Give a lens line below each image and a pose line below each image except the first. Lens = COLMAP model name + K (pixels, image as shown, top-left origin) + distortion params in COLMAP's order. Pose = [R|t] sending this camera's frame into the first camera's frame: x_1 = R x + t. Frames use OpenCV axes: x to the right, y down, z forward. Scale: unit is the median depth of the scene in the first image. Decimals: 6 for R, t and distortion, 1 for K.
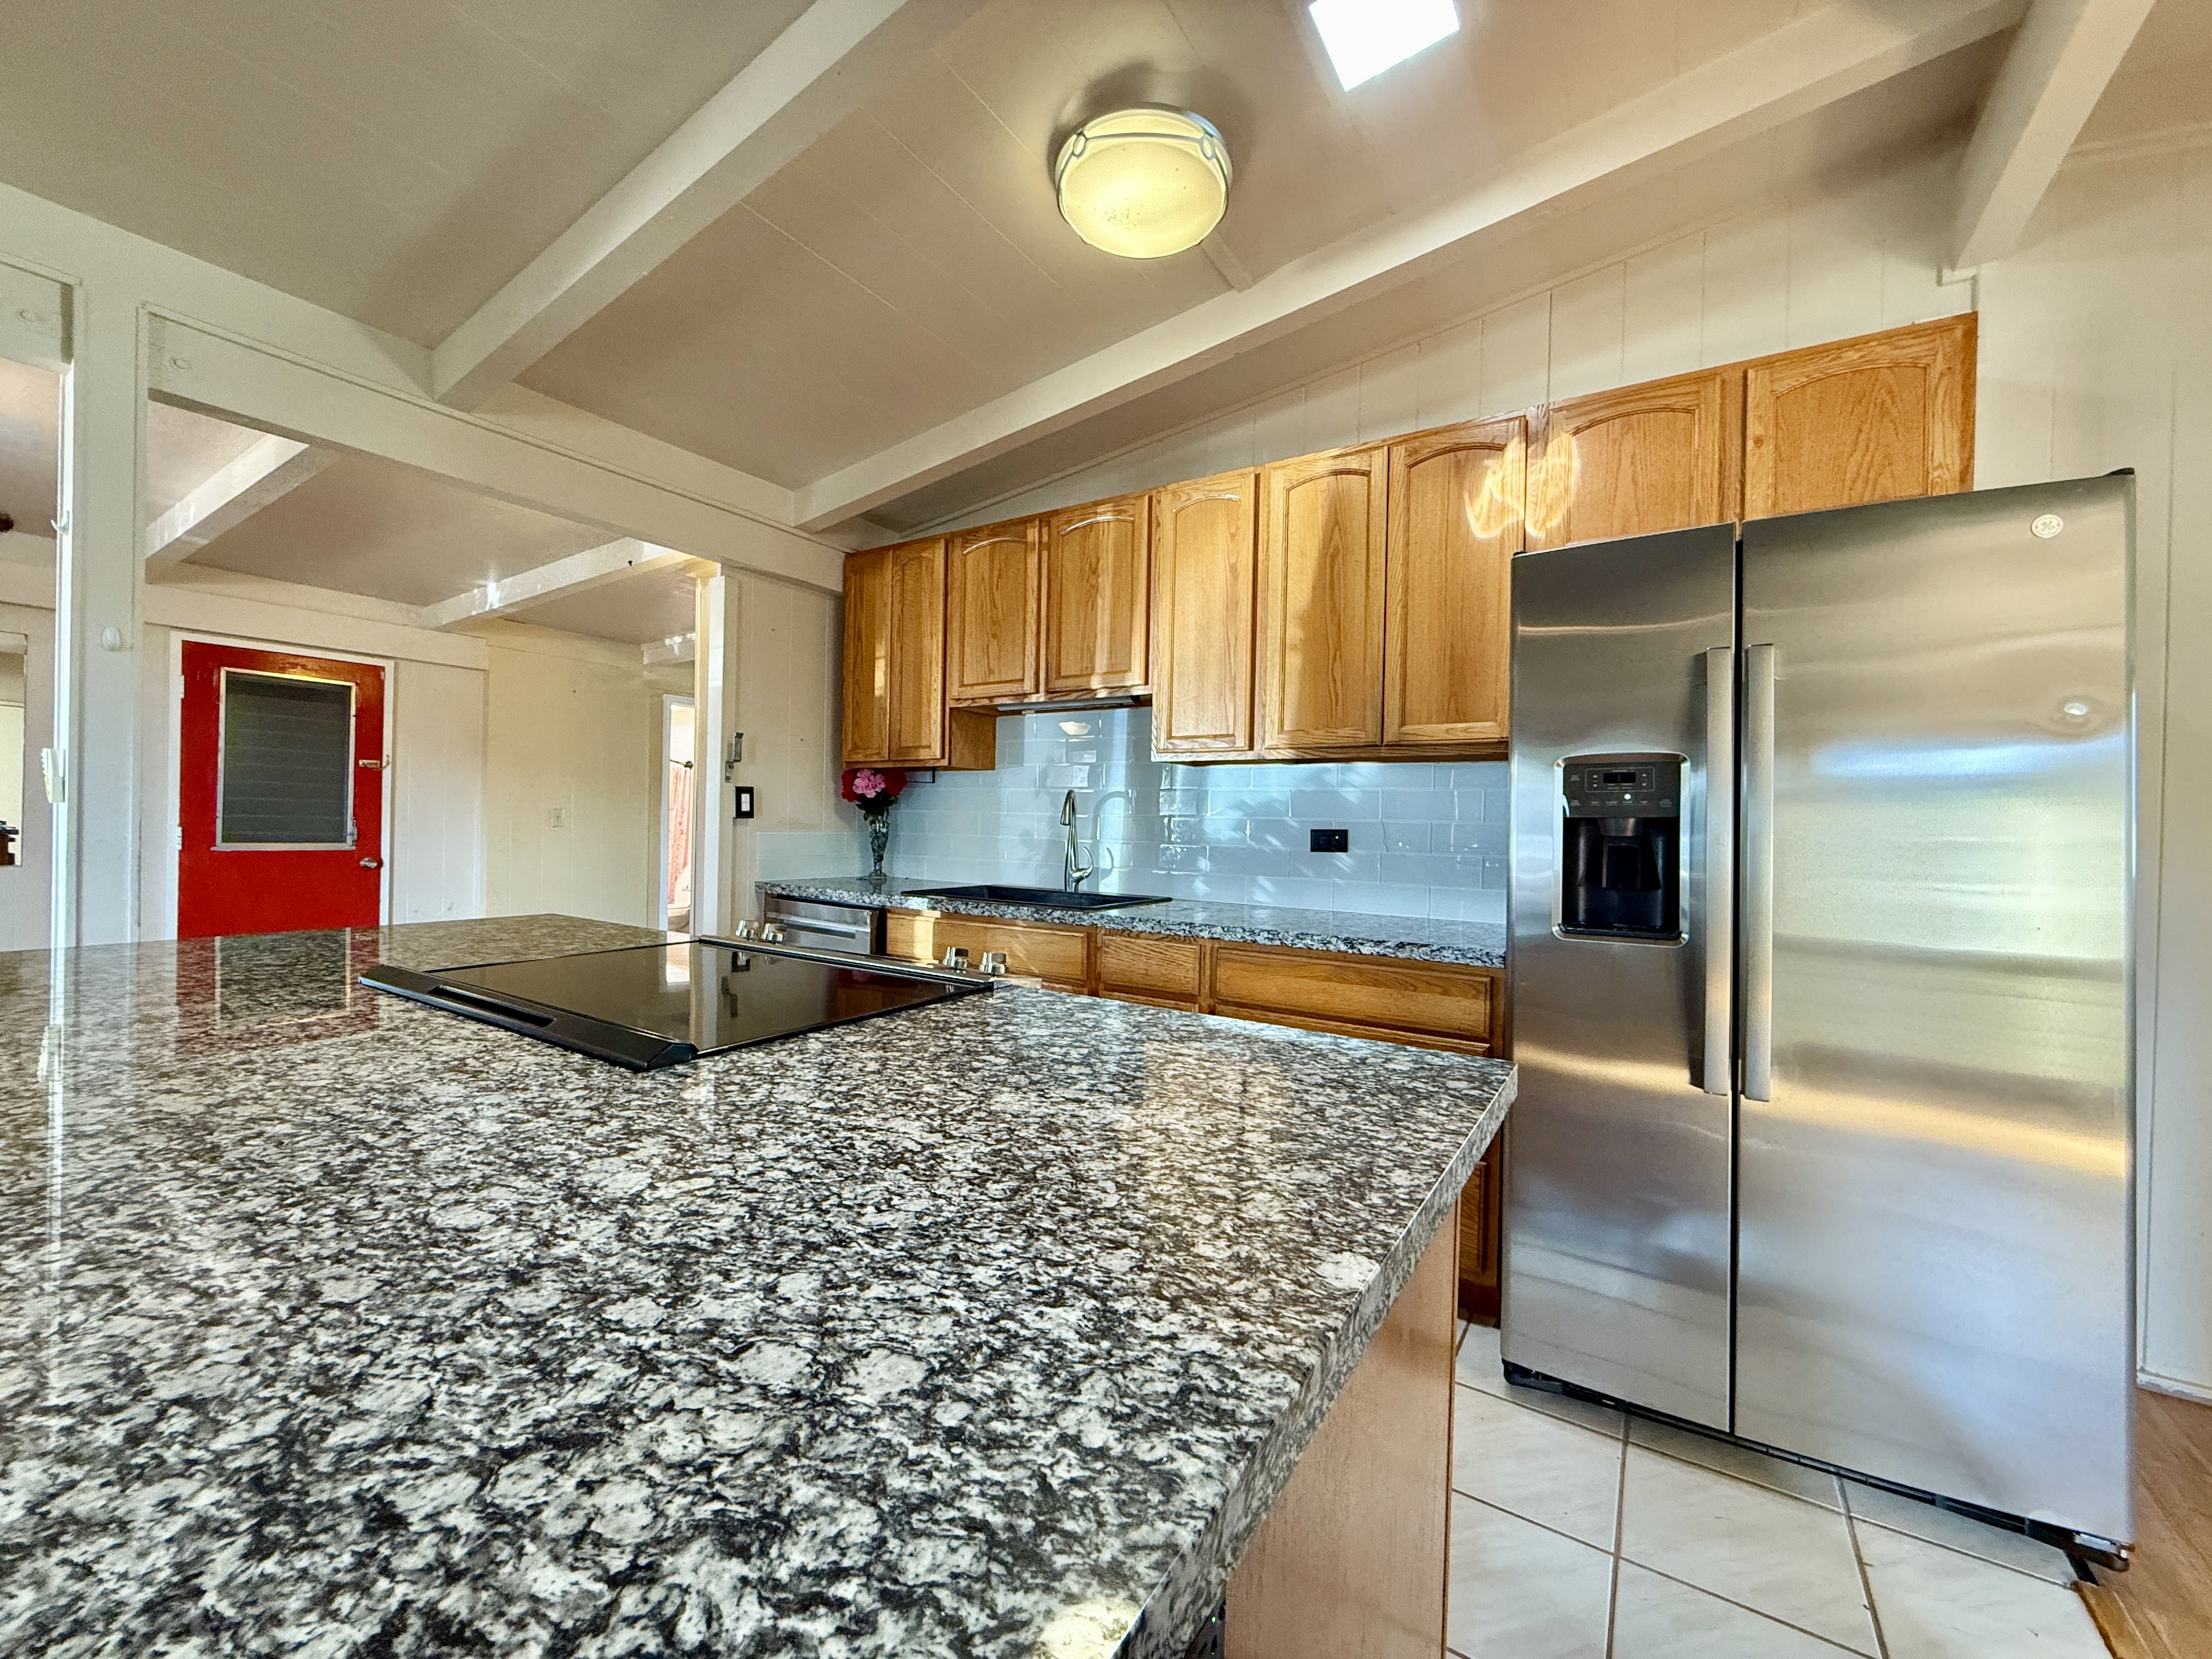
lens RADIAL K [[881.2, 0, 1100.8], [0, 881.2, 827.6], [0, 0, 1]] dist [0.000088, -0.000043]
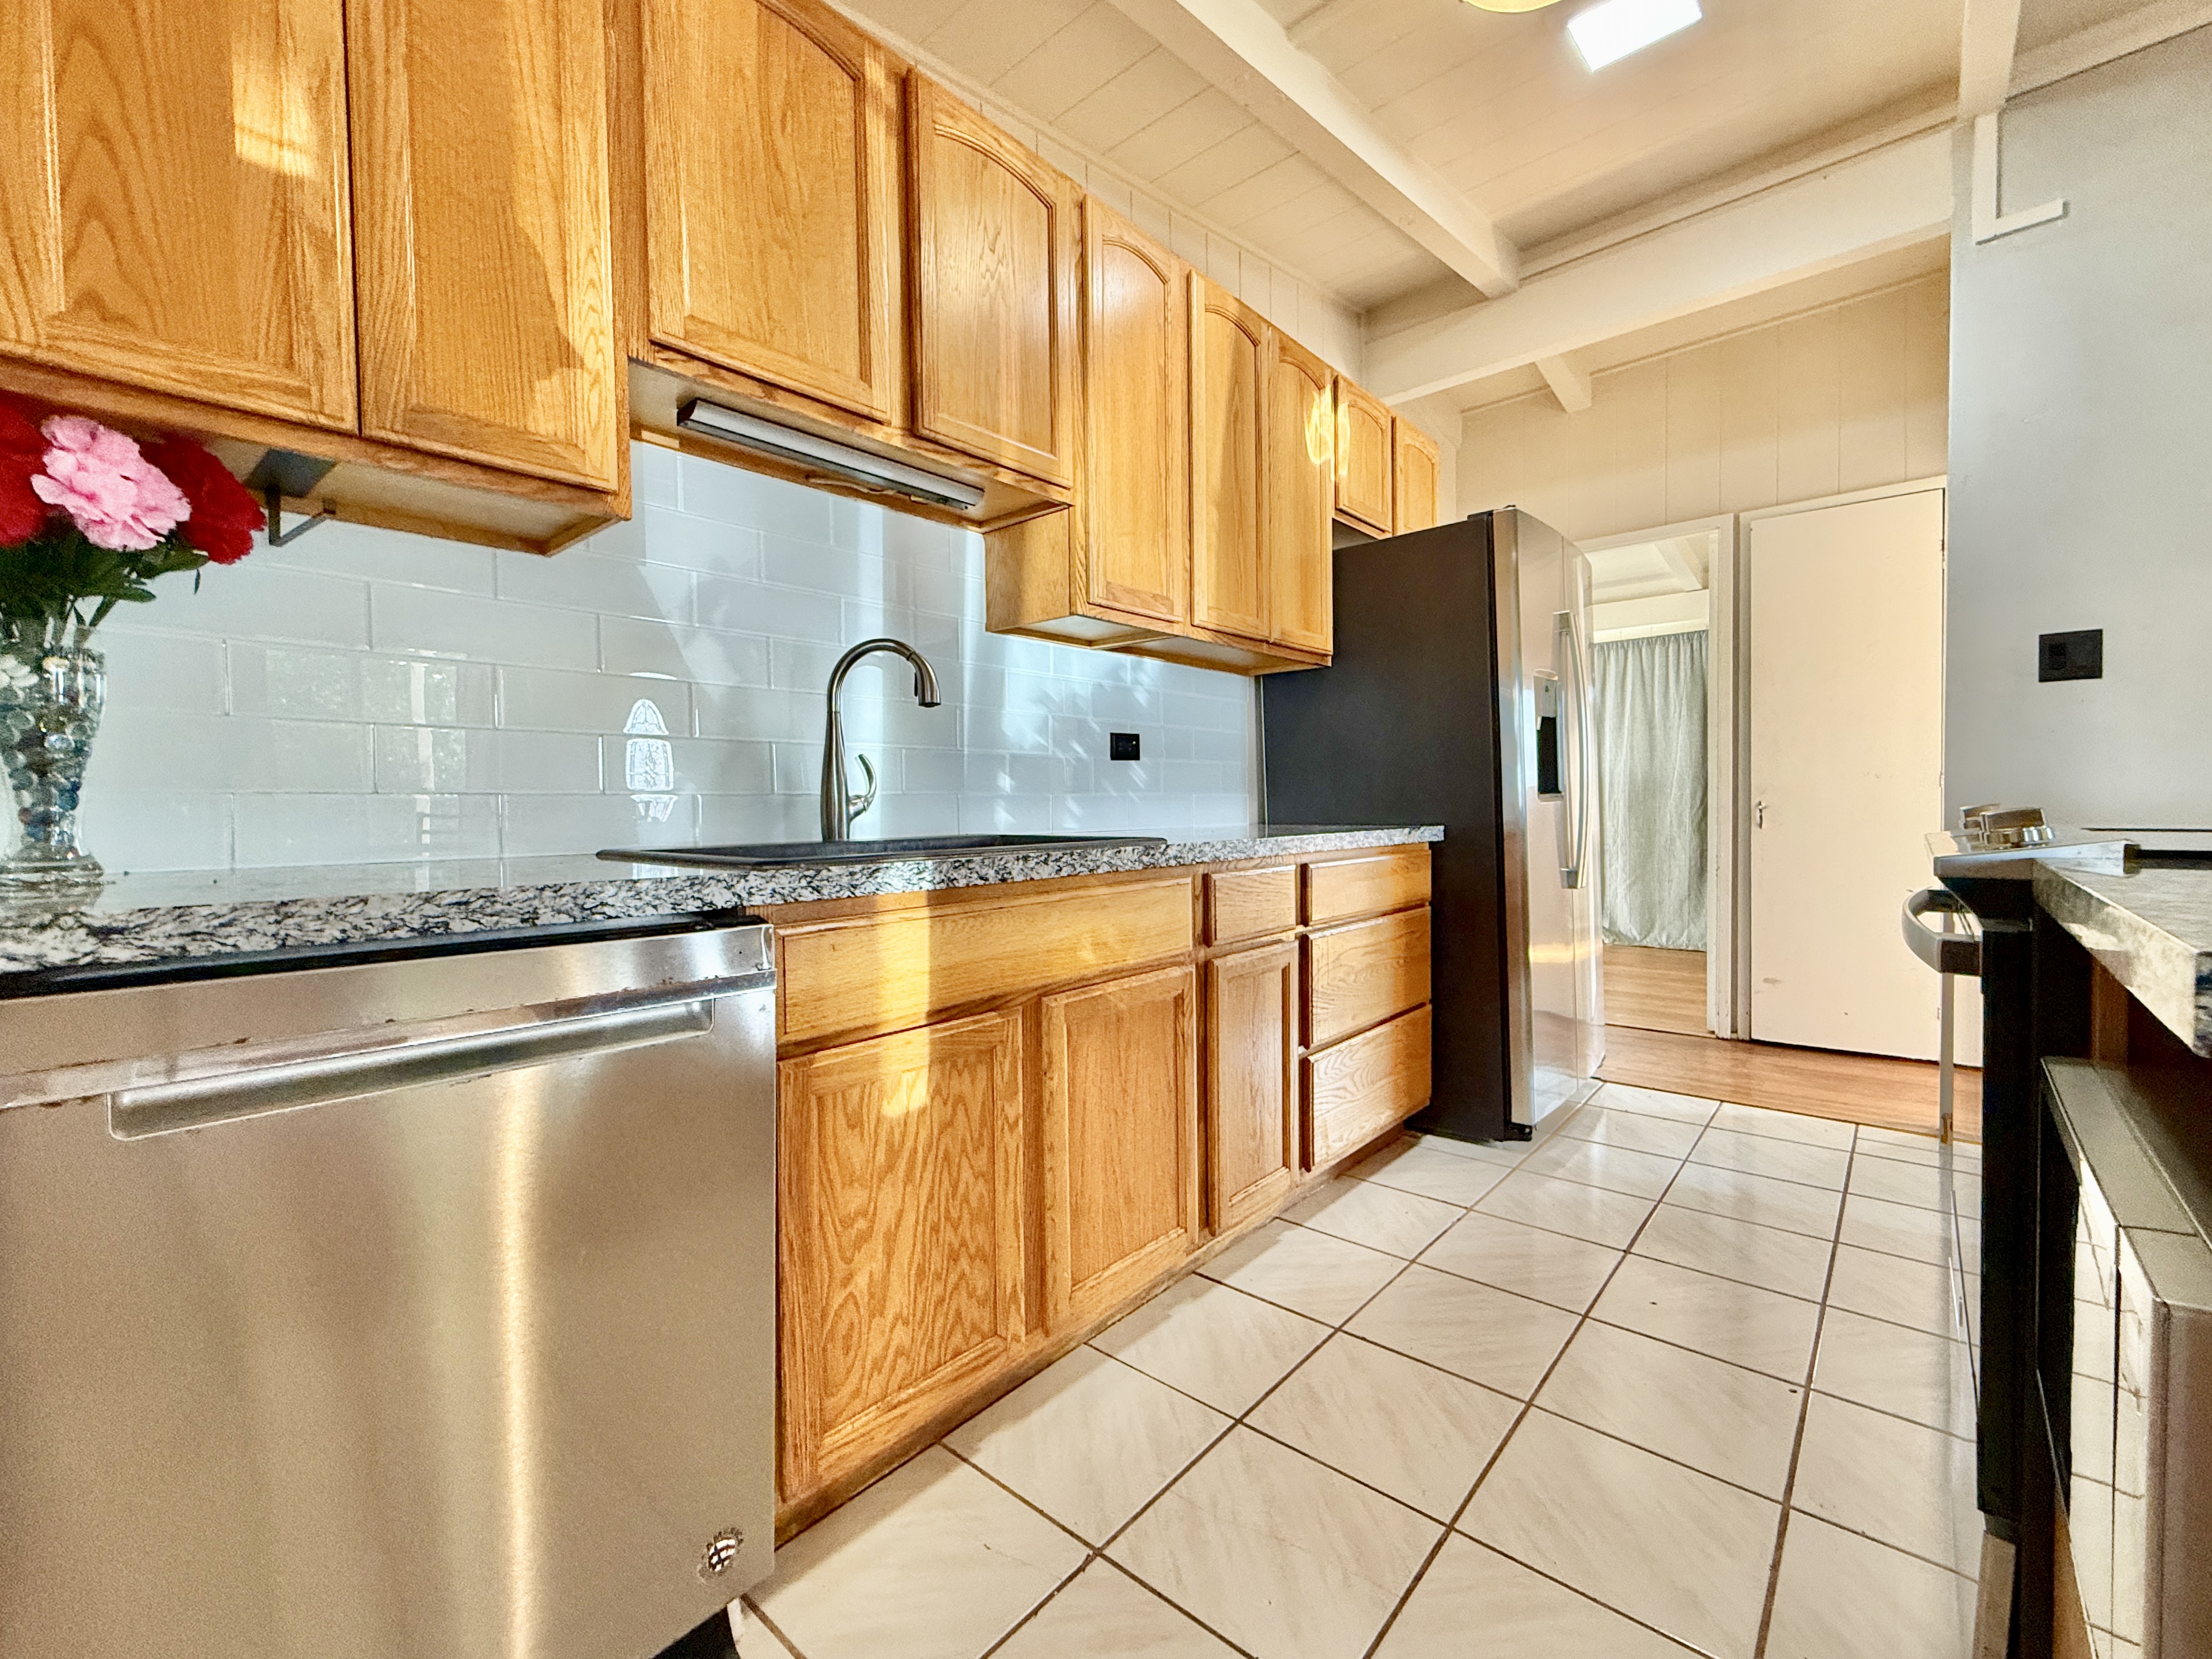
lens RADIAL K [[924.8, 0, 1099.1], [0, 924.8, 829.0], [0, 0, 1]] dist [-0.000549, -0.000318]
pose [[0.155326, -0.050852, 0.986554, -0.591762], [0.023686, 0.998579, 0.047743, 0.048171], [-0.987579, 0.015952, 0.156310, 0.855172]]
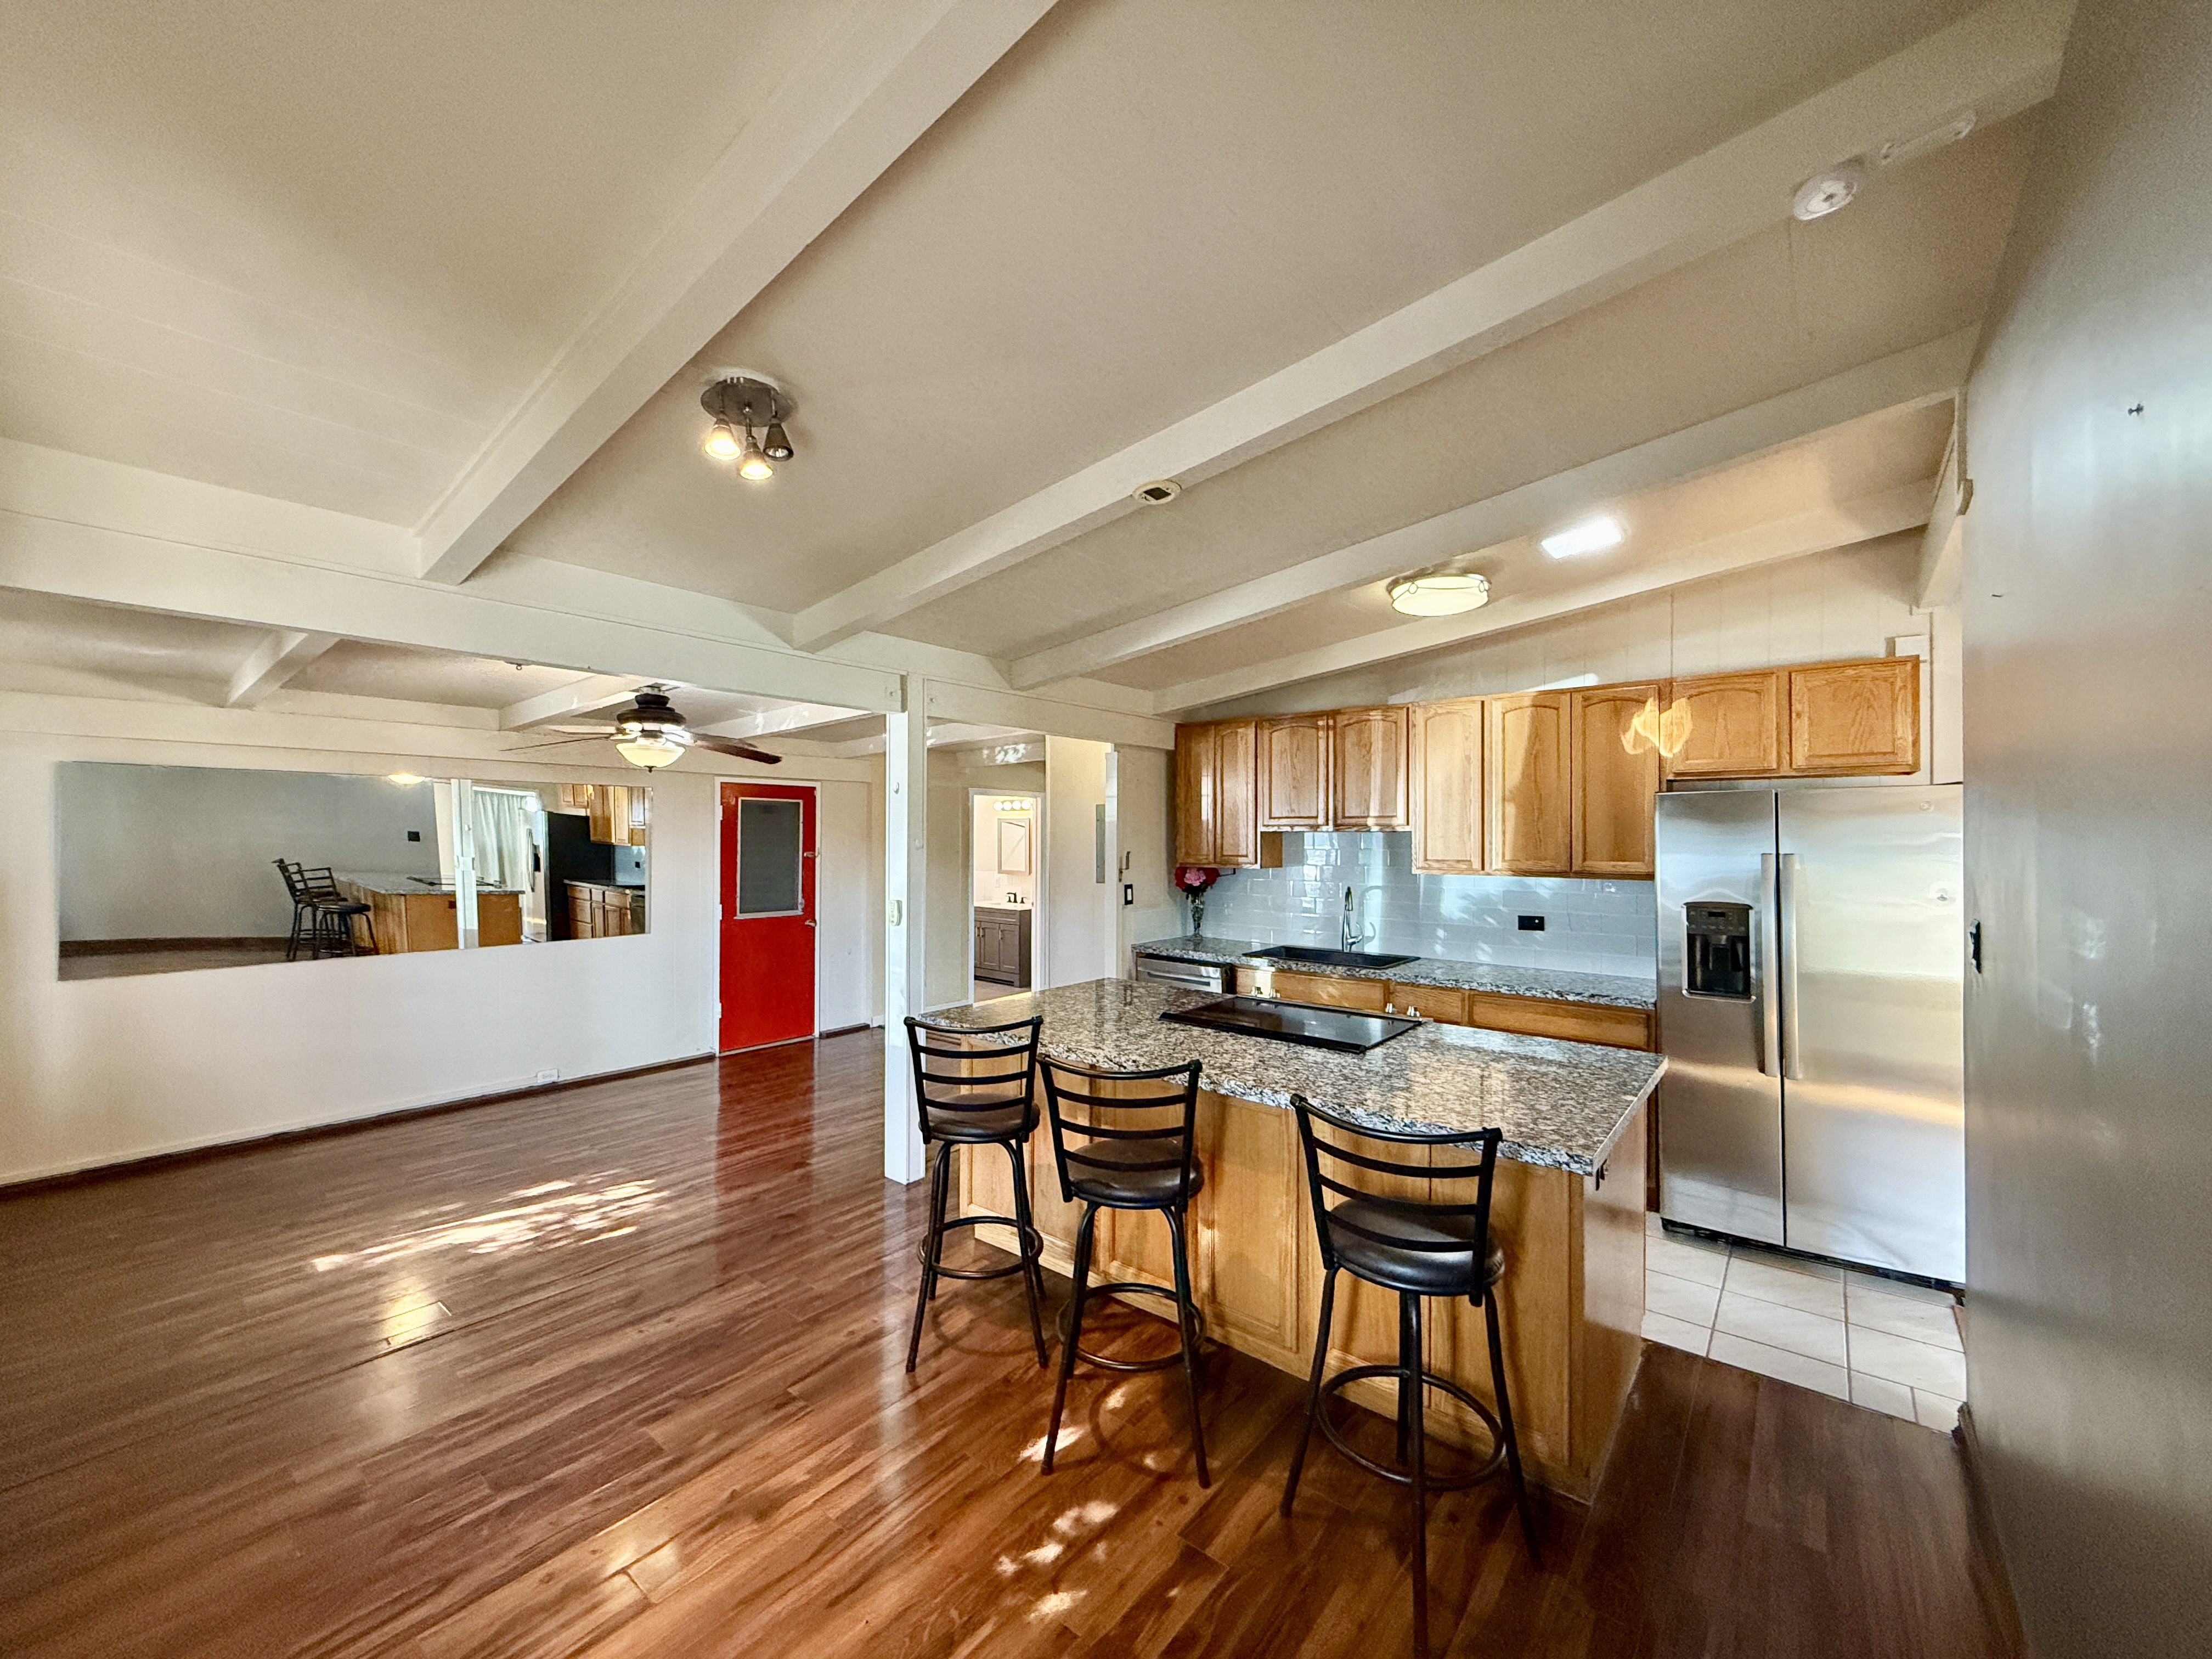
lens RADIAL K [[881.2, 0, 1100.8], [0, 881.2, 827.6], [0, 0, 1]] dist [0.000088, -0.000043]
pose [[0.993262, -0.019914, -0.114165, -0.308159], [0.018163, 0.999701, -0.016357, -0.138218], [0.114456, 0.014173, 0.993327, -0.626195]]
